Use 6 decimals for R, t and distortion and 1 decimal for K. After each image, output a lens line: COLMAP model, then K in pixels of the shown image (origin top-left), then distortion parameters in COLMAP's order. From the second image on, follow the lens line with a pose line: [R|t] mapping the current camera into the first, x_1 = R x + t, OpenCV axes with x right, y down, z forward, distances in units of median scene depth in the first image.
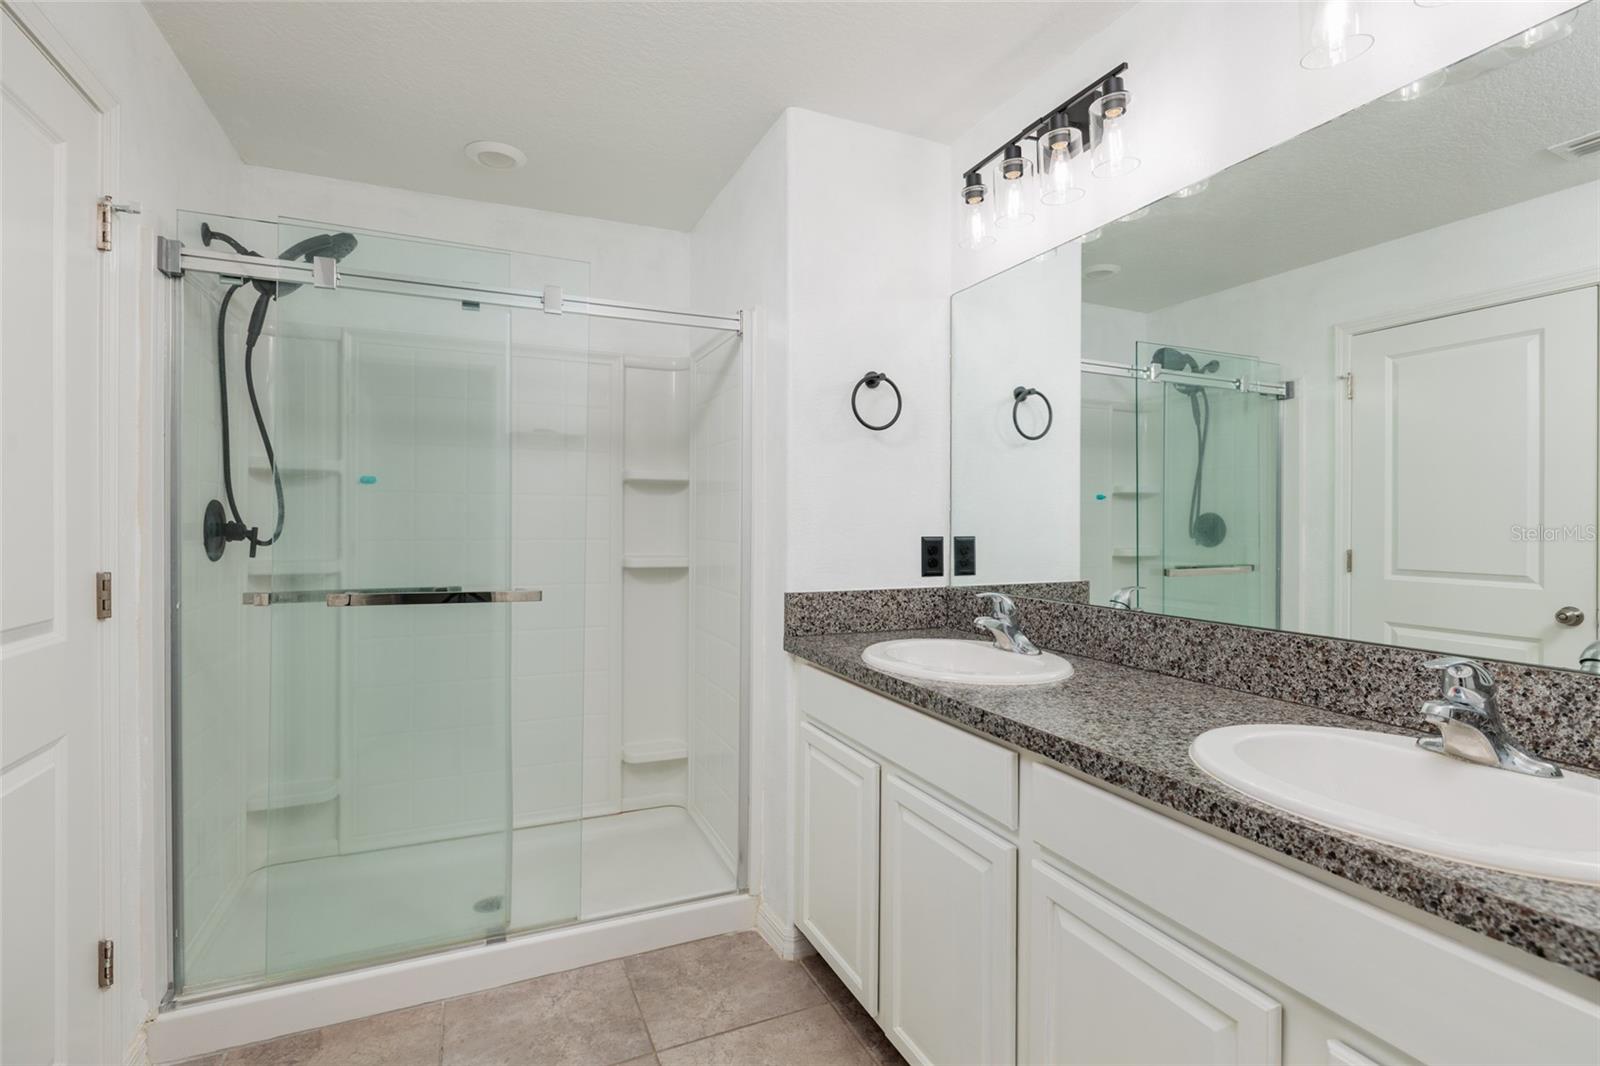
lens RADIAL K [[766.5, 0, 799.0], [0, 766.5, 526.2], [0, 0, 1]] dist [-0.001504, 0.000416]
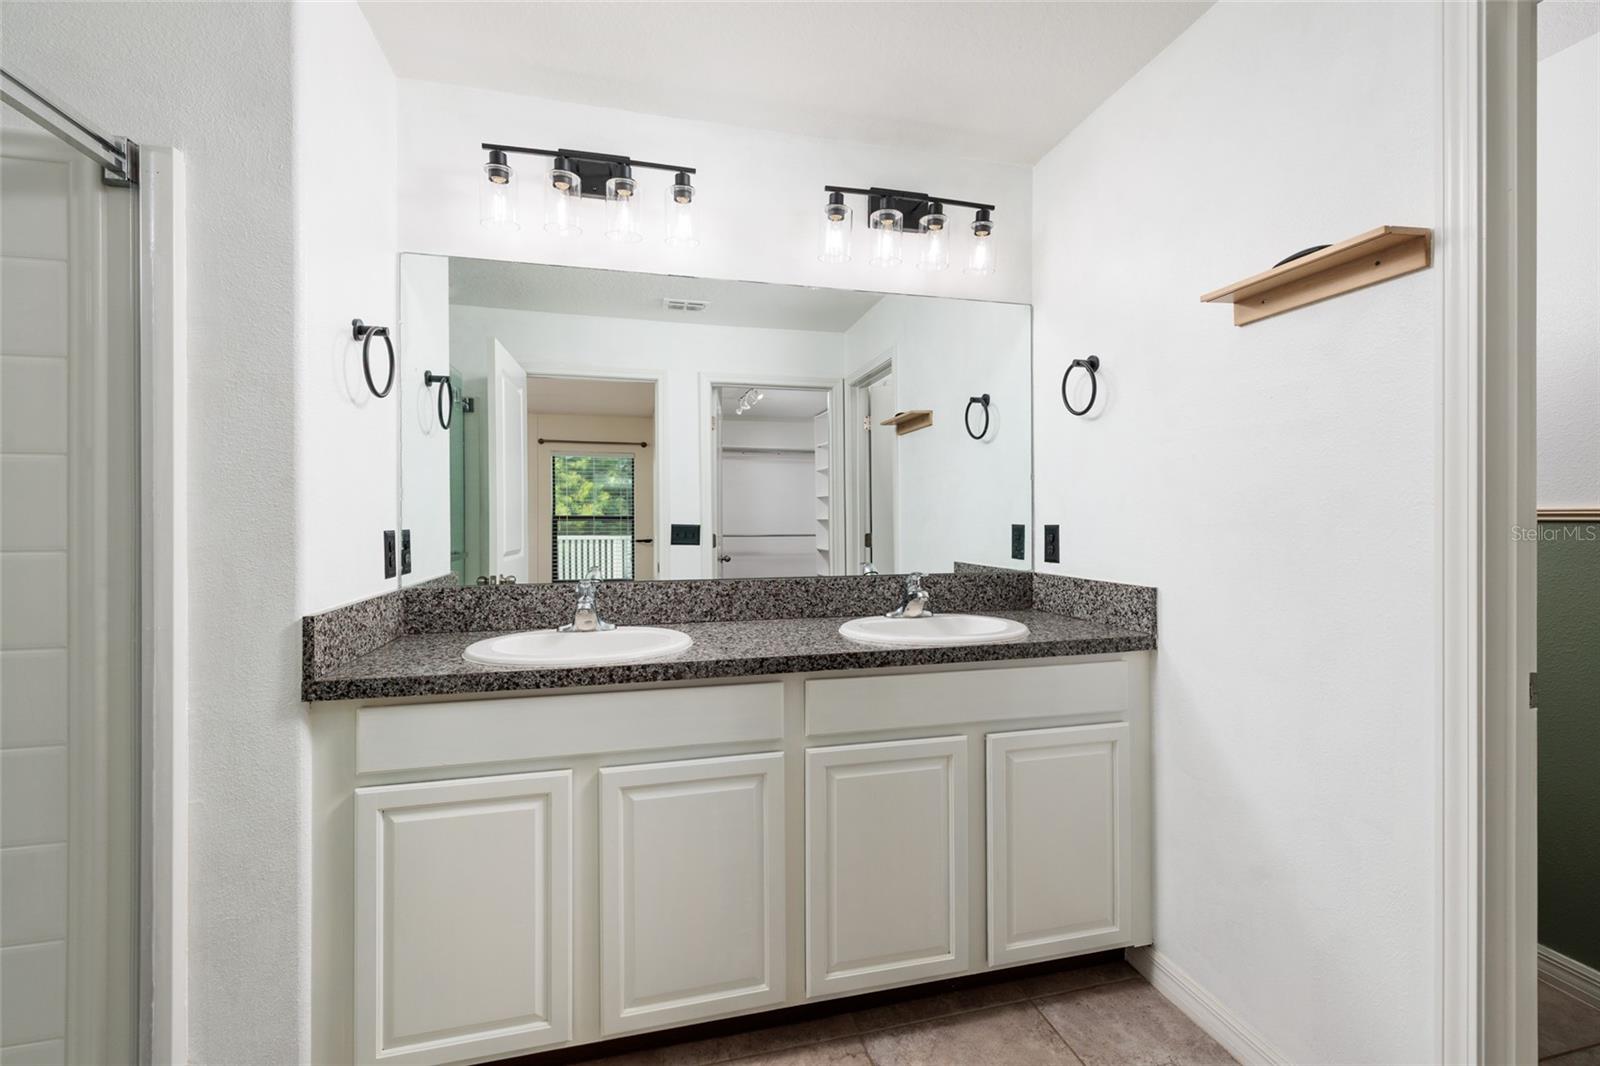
lens RADIAL K [[689.3, 0, 799.8], [0, 689.3, 521.7], [0, 0, 1]] dist [0.005633, -0.001616]
pose [[0.149520, -0.007288, 0.988732, -0.789863], [0.009627, 0.999936, 0.005914, 0.005330], [-0.988712, 0.008634, 0.149580, 0.677861]]
